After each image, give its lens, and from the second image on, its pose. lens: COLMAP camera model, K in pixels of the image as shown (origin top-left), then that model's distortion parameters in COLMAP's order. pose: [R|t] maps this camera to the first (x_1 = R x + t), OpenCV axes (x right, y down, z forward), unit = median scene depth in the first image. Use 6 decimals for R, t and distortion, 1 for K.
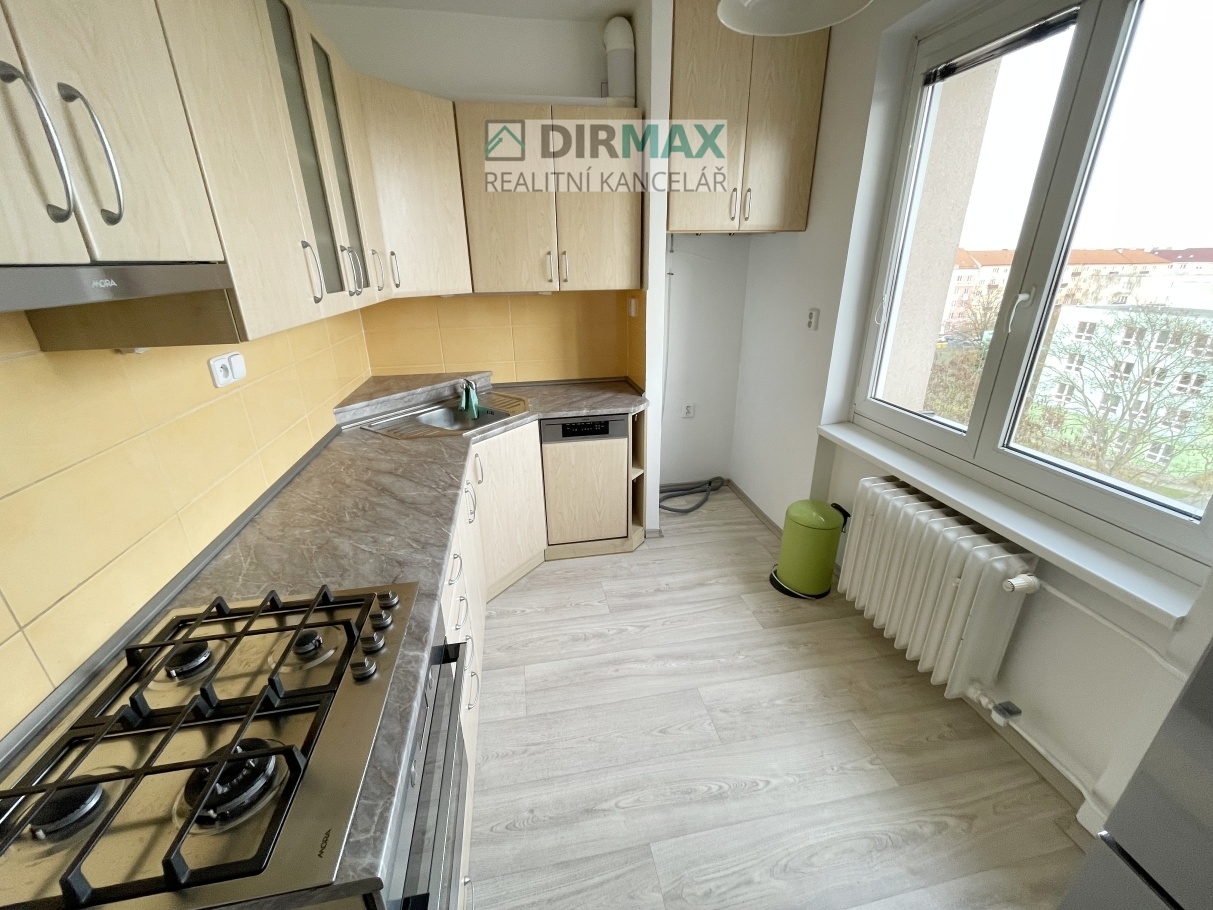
lens RADIAL K [[487.6, 0, 606.7], [0, 487.6, 452.6], [0, 0, 1]] dist [-0.003013, -0.000693]
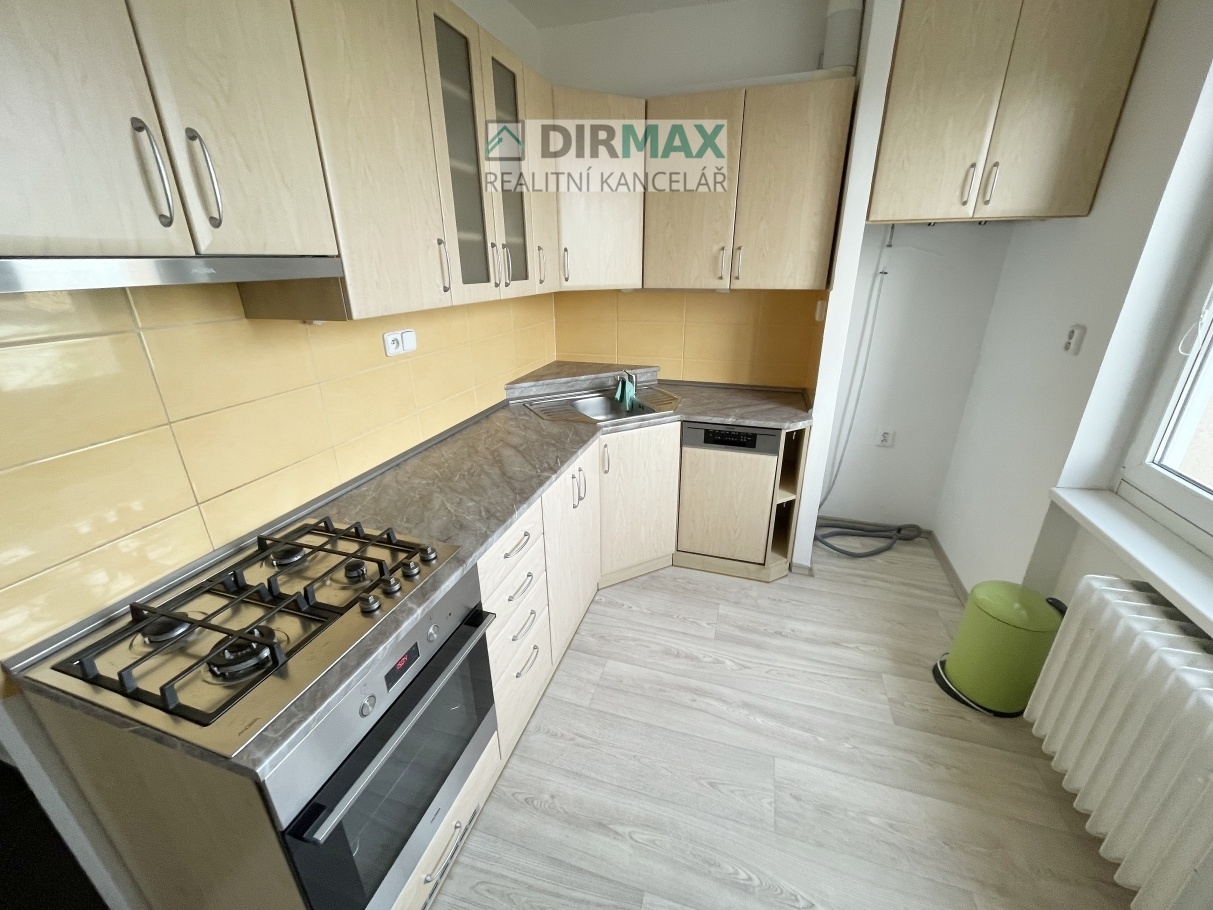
lens RADIAL K [[487.6, 0, 606.7], [0, 487.6, 452.6], [0, 0, 1]] dist [-0.003013, -0.000693]
pose [[0.881904, 0.176961, -0.436955, 0.163336], [-0.174318, 0.983590, 0.046515, -0.024905], [0.438016, 0.035147, 0.898280, 0.066669]]
